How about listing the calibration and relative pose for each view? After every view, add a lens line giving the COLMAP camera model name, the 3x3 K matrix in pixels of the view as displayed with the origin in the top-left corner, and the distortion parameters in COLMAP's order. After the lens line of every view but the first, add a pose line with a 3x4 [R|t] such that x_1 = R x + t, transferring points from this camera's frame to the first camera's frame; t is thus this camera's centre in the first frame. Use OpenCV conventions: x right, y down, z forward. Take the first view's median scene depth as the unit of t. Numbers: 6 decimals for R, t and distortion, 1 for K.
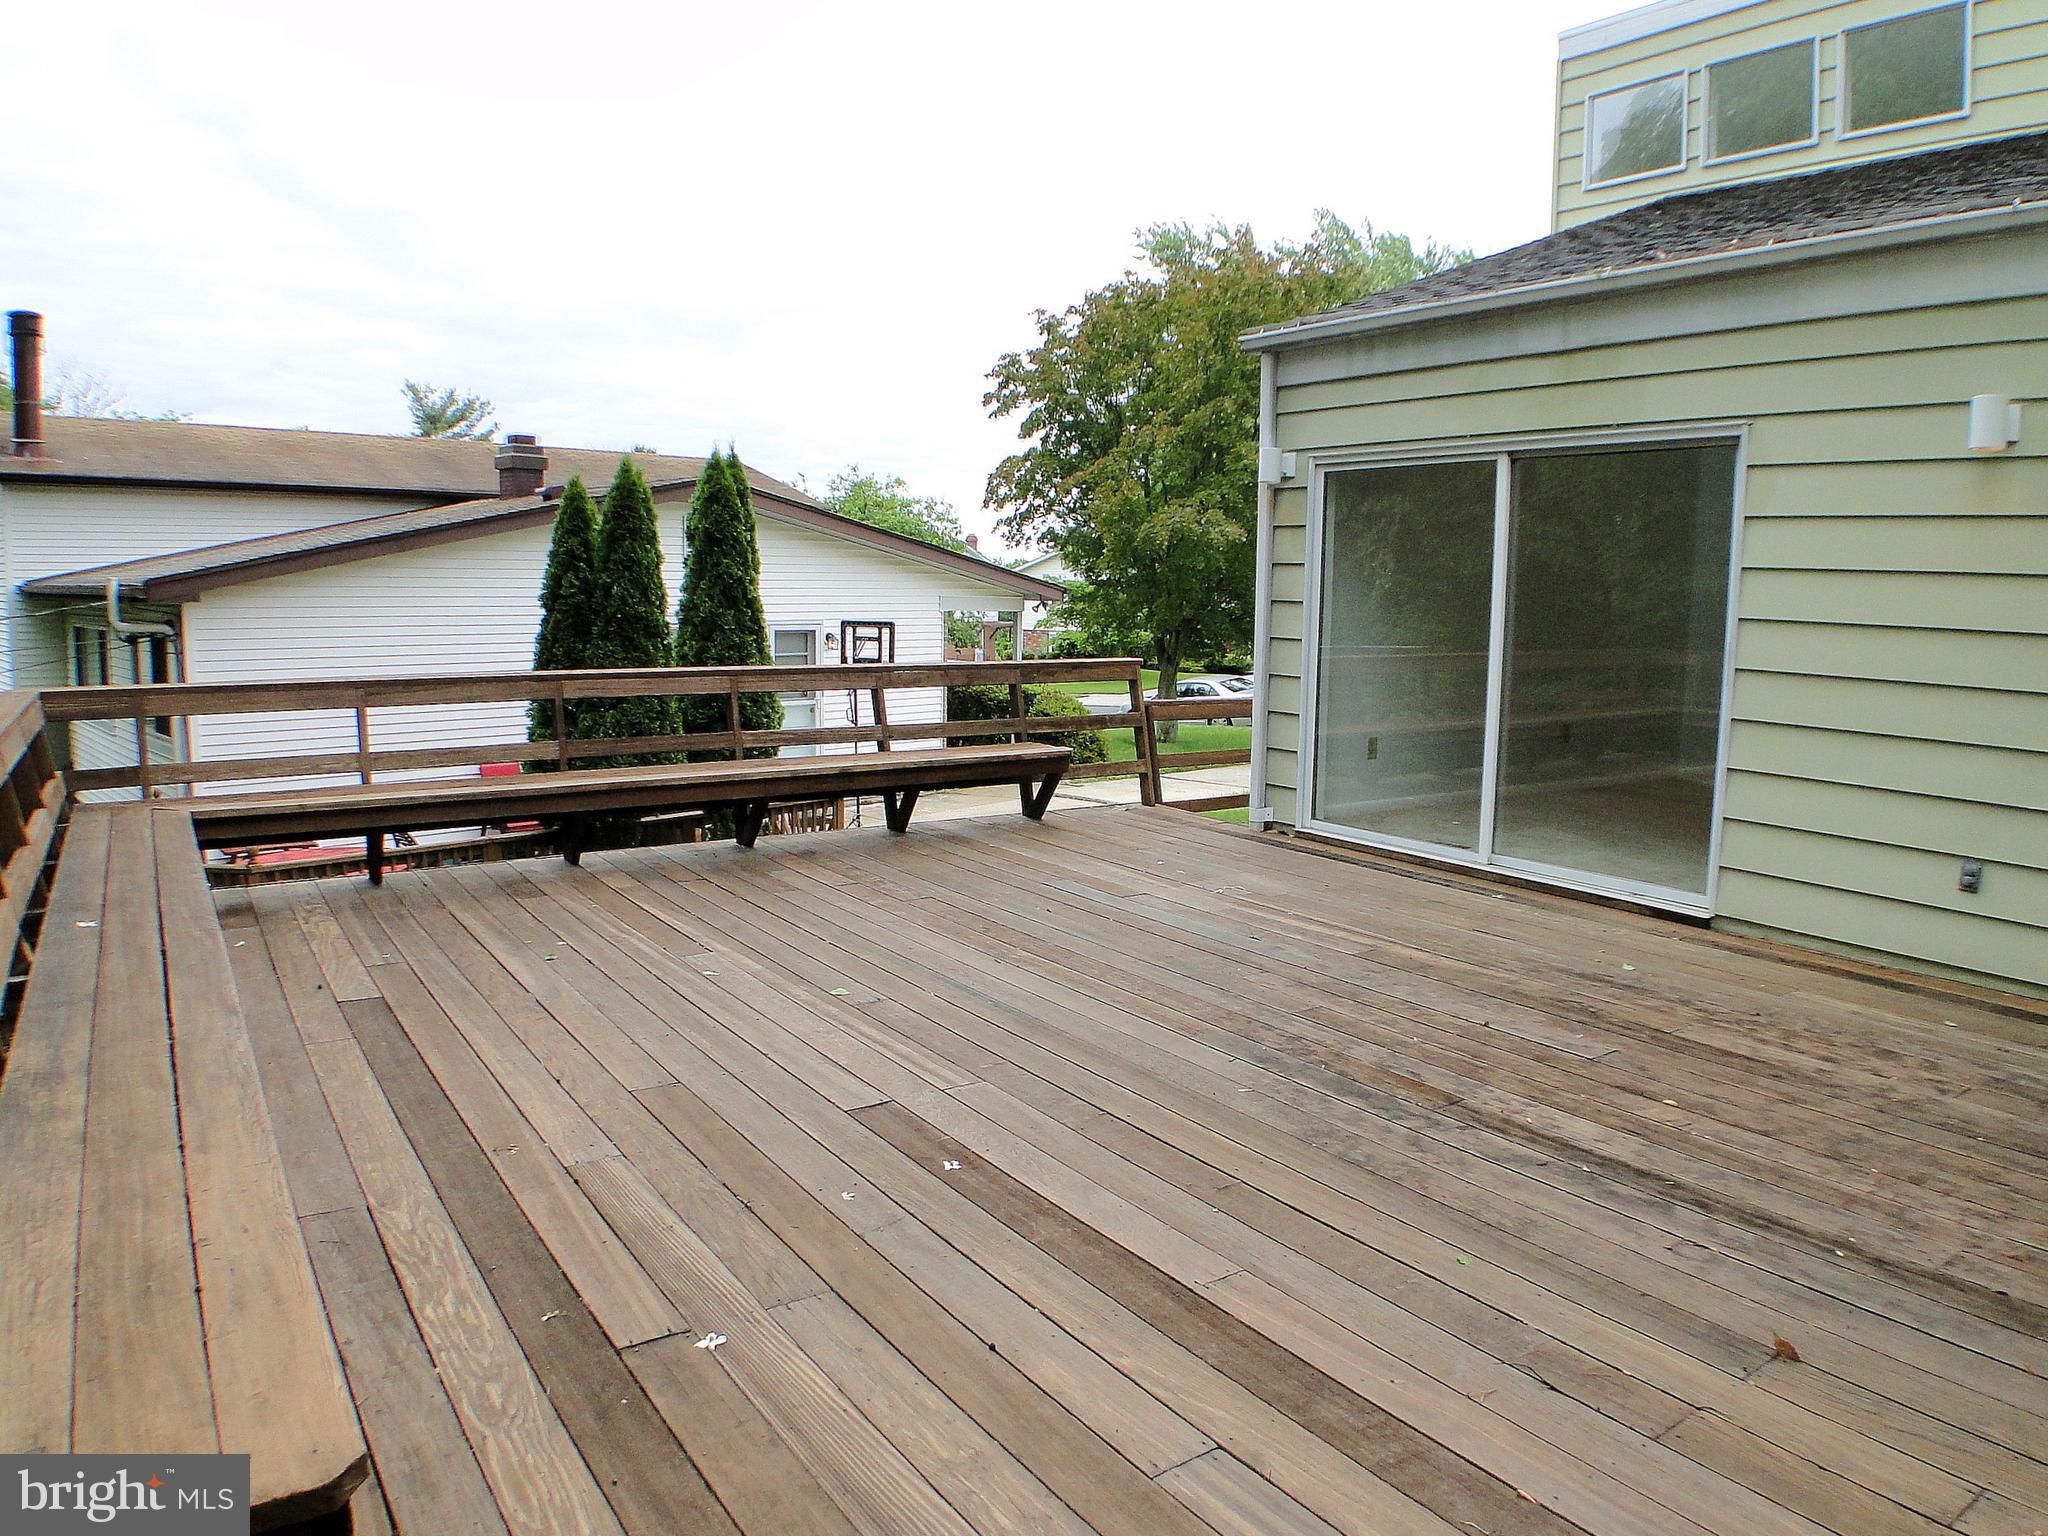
lens RADIAL K [[1340.5, 0, 1032.8], [0, 1340.5, 787.0], [0, 0, 1]] dist [-0.117440, 0.019204]
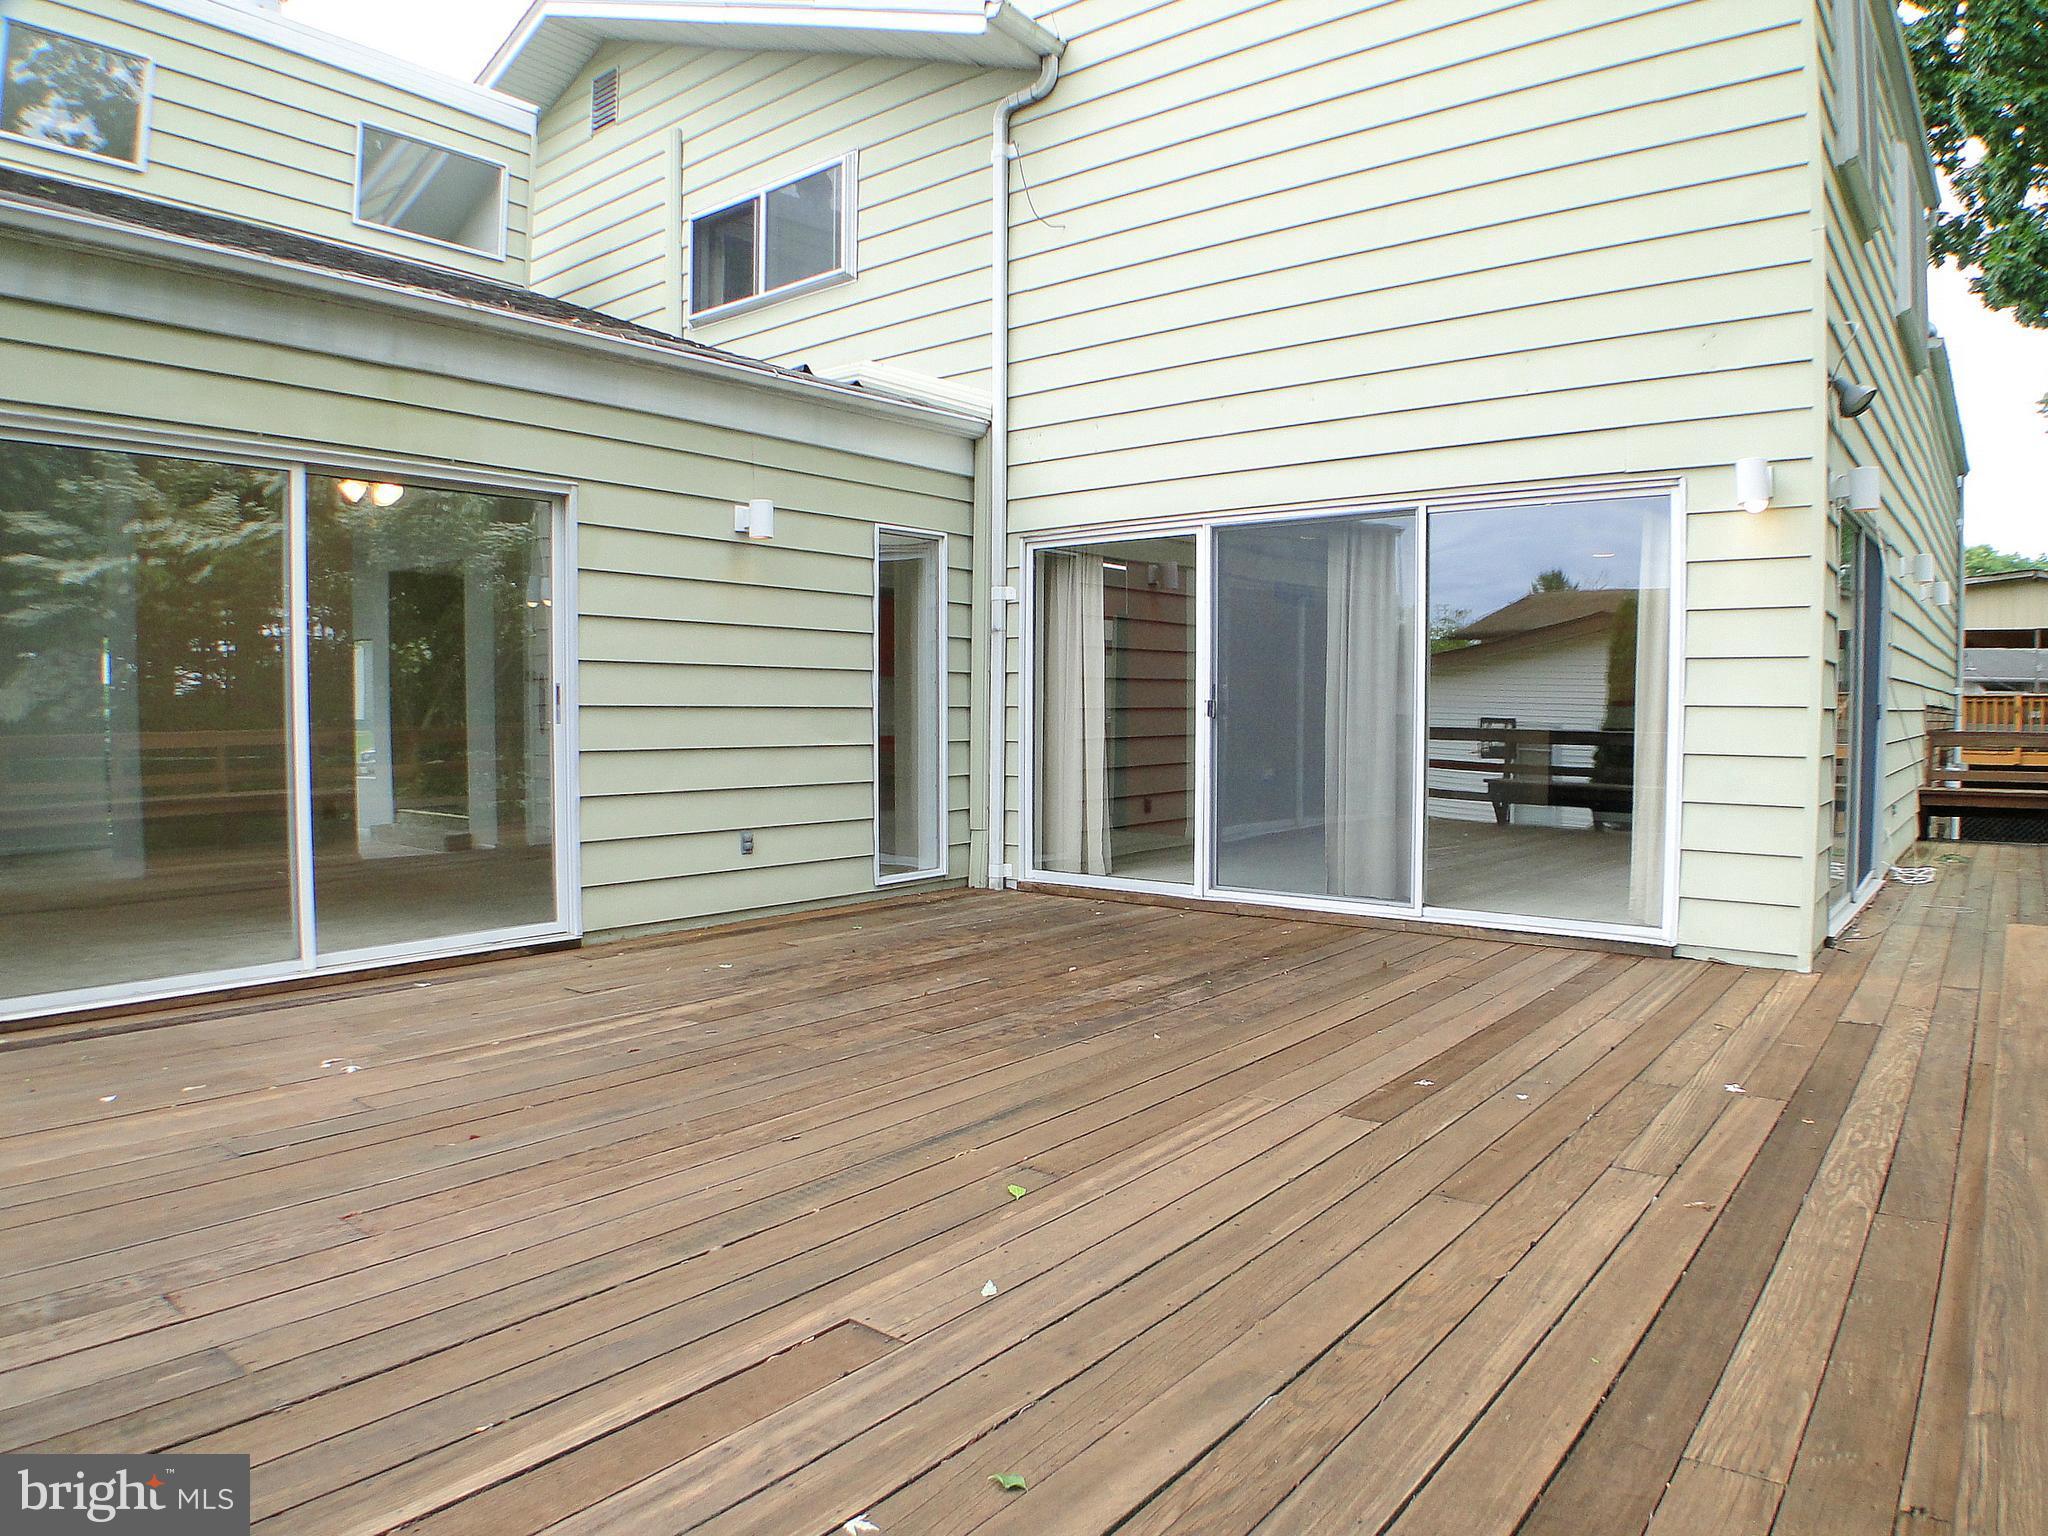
lens RADIAL K [[1340.5, 0, 1018.9], [0, 1340.5, 785.0], [0, 0, 1]] dist [-0.117440, 0.019204]
pose [[-0.286486, -0.070978, 0.955452, -0.824780], [0.132676, 0.984705, 0.112933, -0.131092], [-0.948853, 0.159119, -0.272687, 1.231863]]
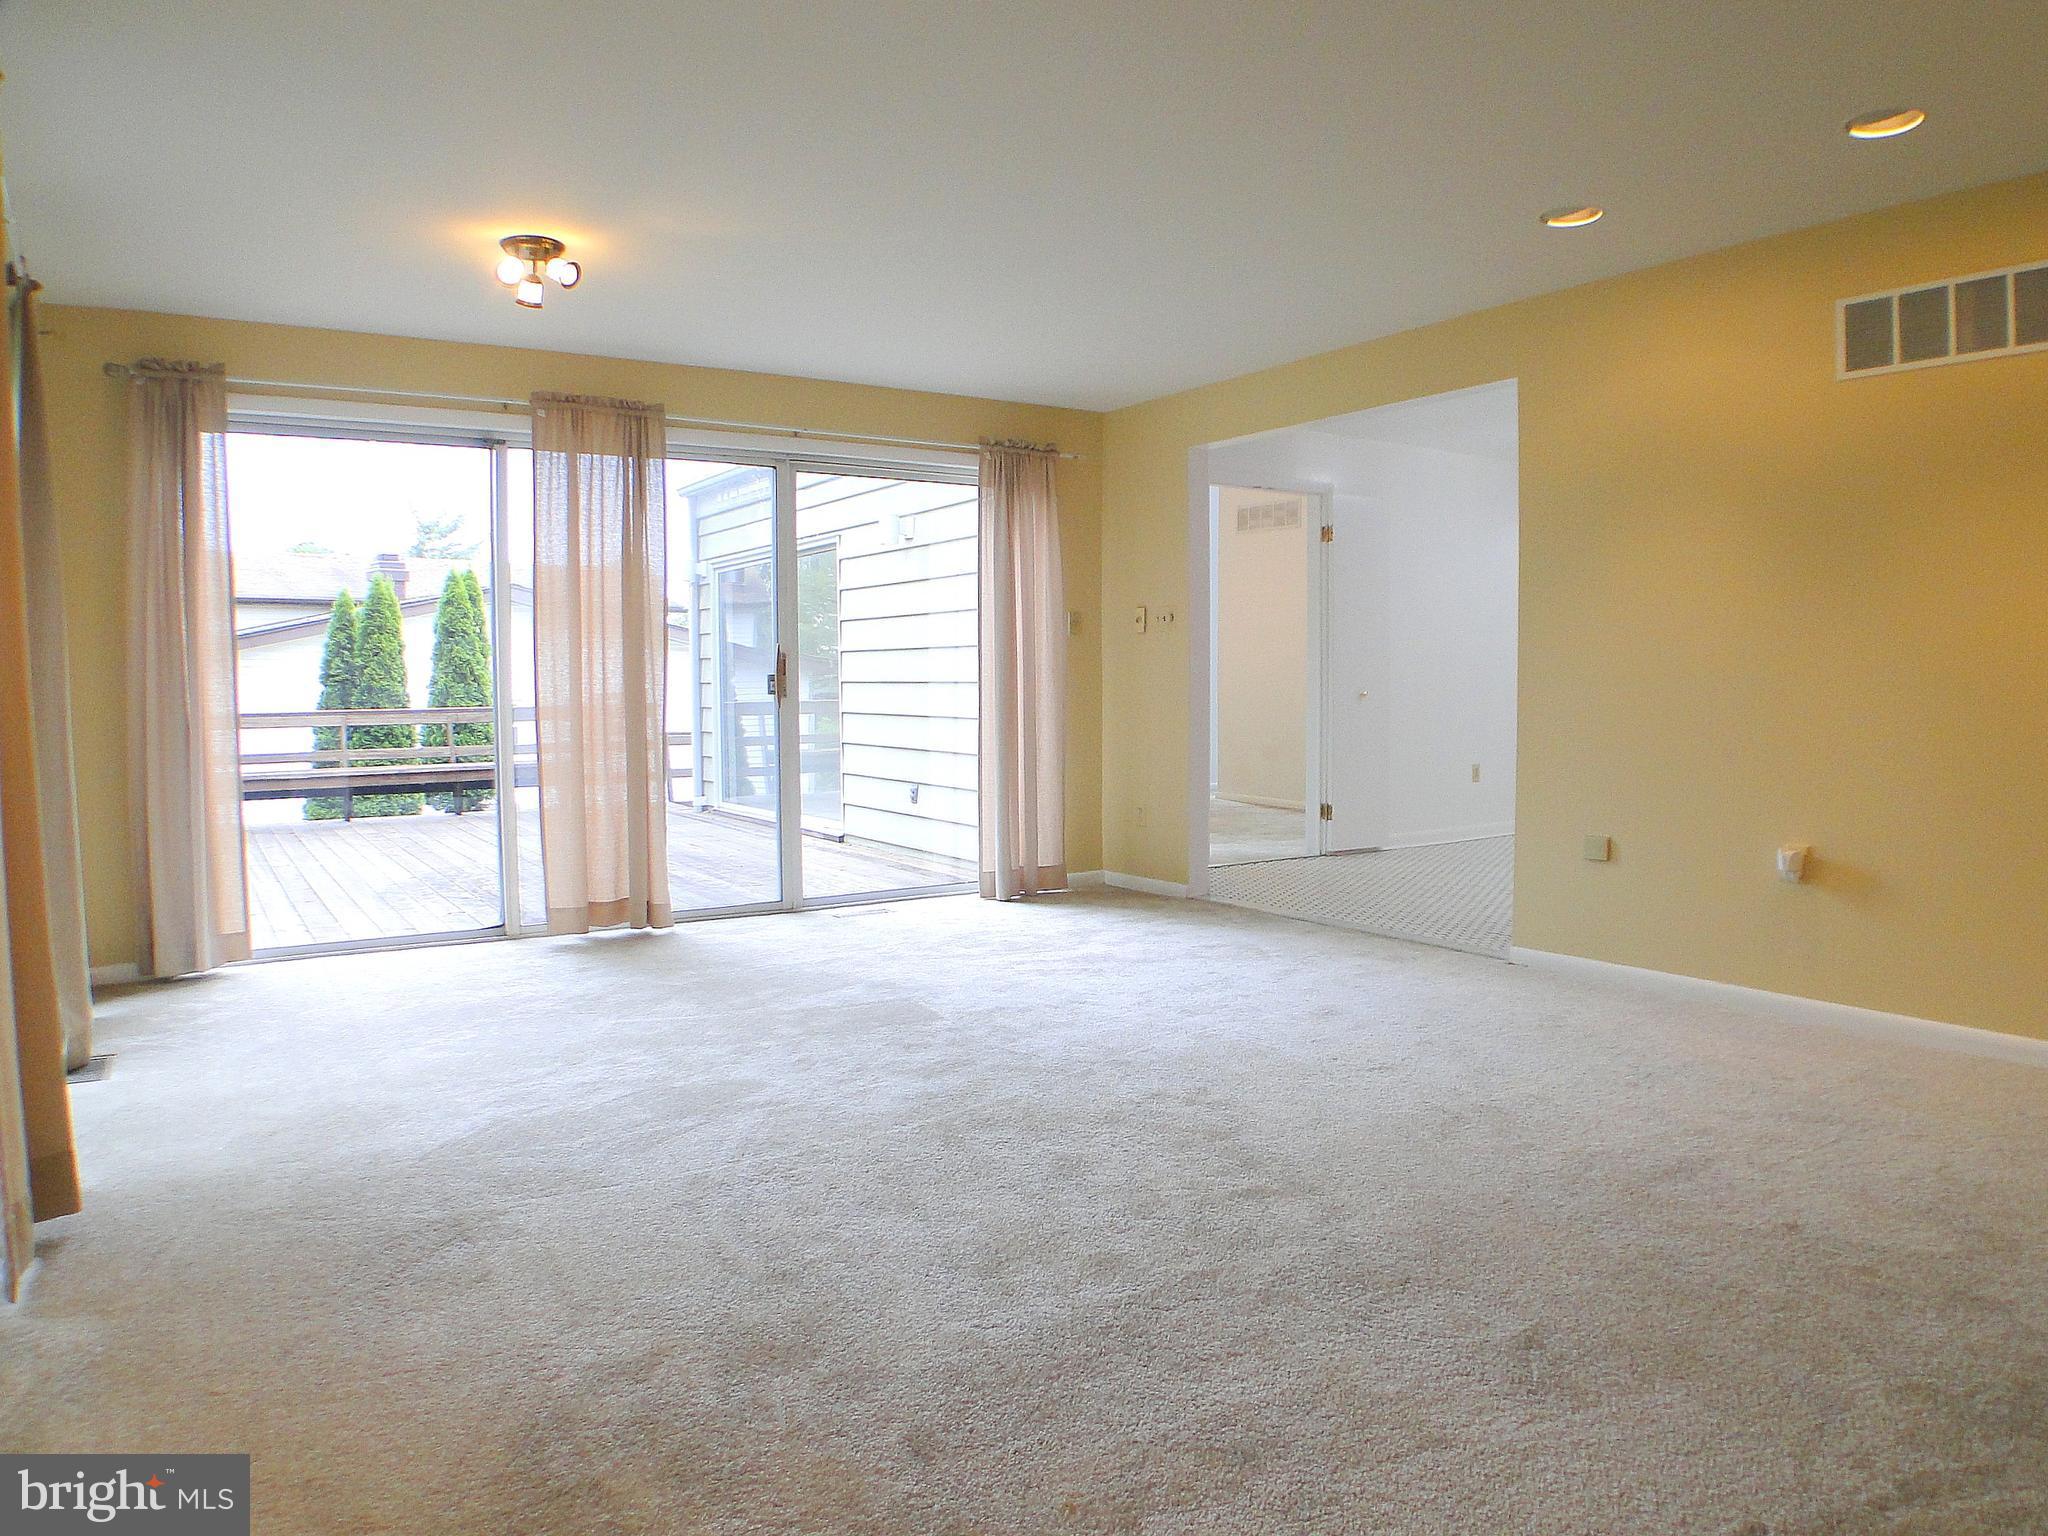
lens RADIAL K [[1340.5, 0, 1019.7], [0, 1340.5, 779.3], [0, 0, 1]] dist [-0.117440, 0.019204]
pose [[0.999571, -0.021247, -0.020183, 1.026588], [0.019668, 0.996956, -0.075444, 0.212685], [0.021724, 0.075015, 0.996946, -0.878319]]
